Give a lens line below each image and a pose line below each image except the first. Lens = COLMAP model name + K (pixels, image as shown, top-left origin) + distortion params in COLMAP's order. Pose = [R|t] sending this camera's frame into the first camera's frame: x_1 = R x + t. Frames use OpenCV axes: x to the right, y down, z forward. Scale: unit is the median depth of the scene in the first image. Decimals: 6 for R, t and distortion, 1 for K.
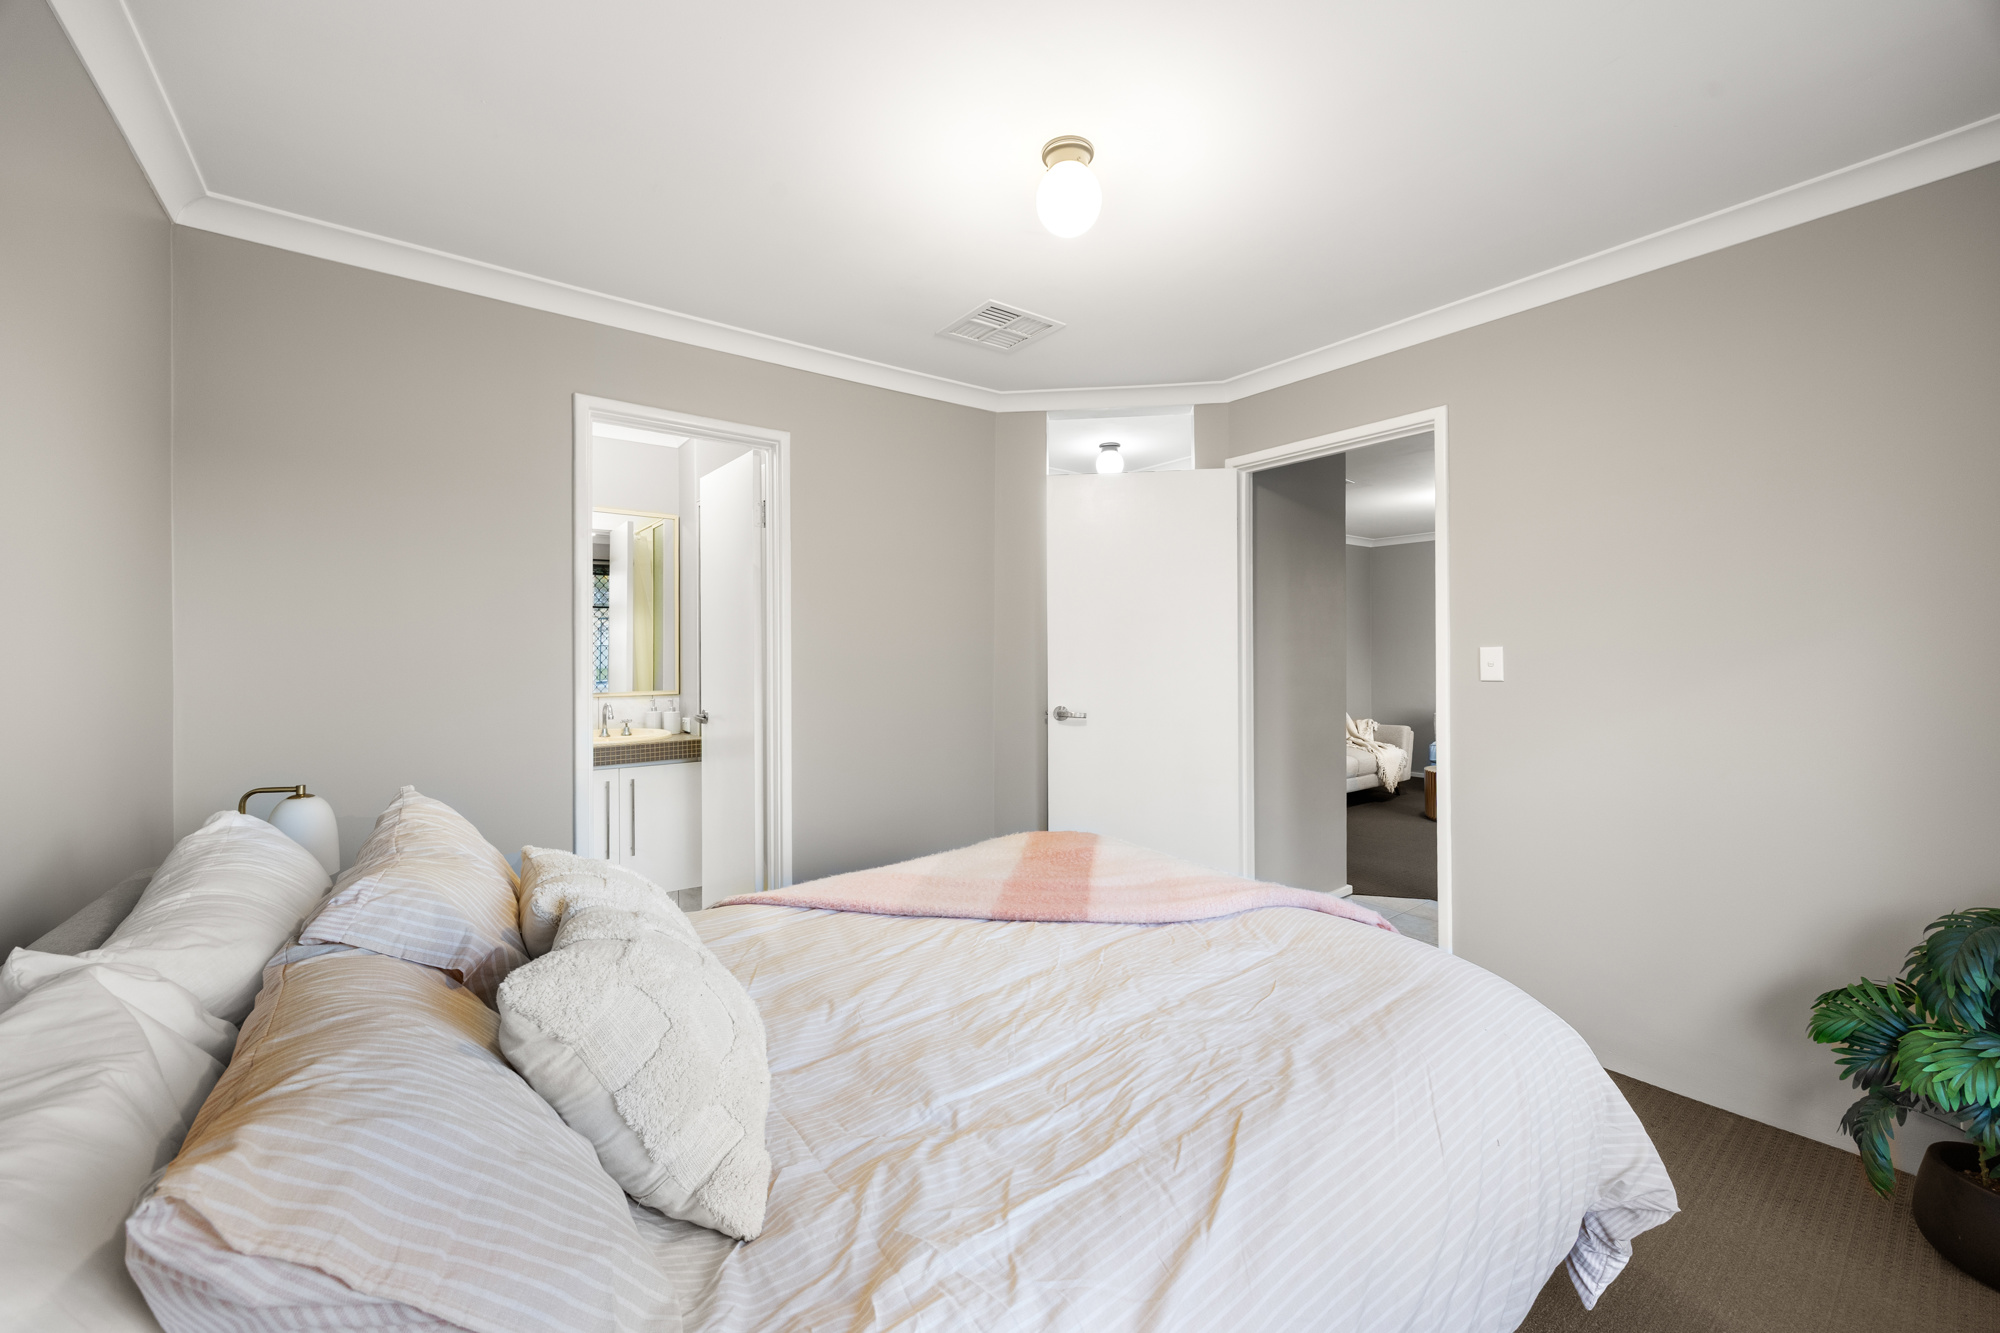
lens RADIAL K [[746.3, 0, 1010.7], [0, 746.3, 657.0], [0, 0, 1]] dist [-0.000152, 0.000018]
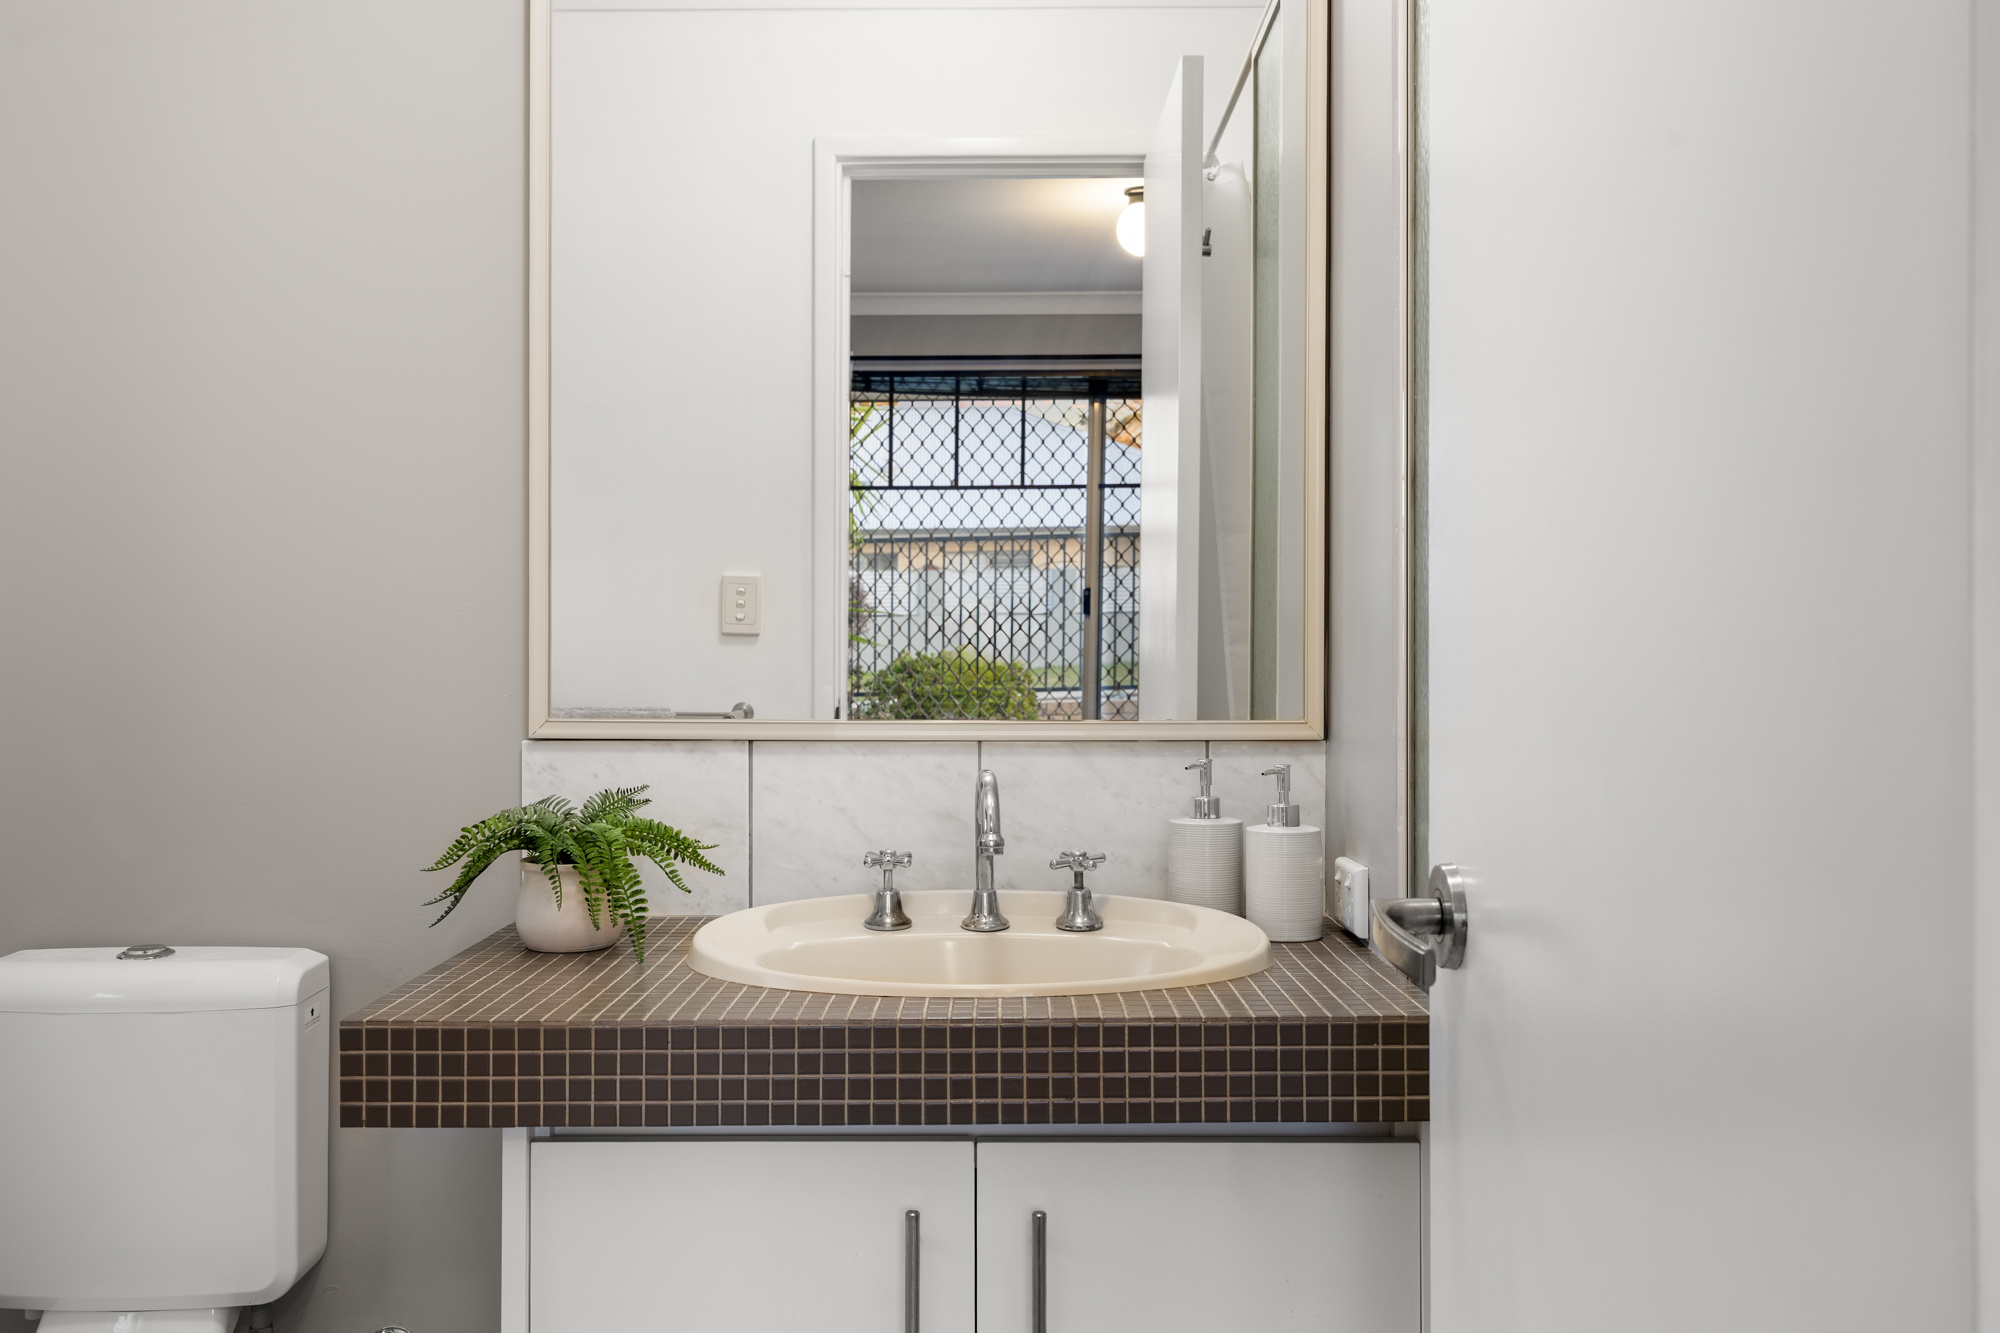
lens RADIAL K [[1711.5, 0, 1000.0], [0, 1711.5, 666.5], [0, 0, 1]] dist [0.010337, 0.003723]
pose [[0.807053, 0.009628, -0.590401, -0.244305], [-0.004514, 0.999938, 0.010135, 0.025792], [0.590462, -0.005515, 0.807046, 0.583876]]
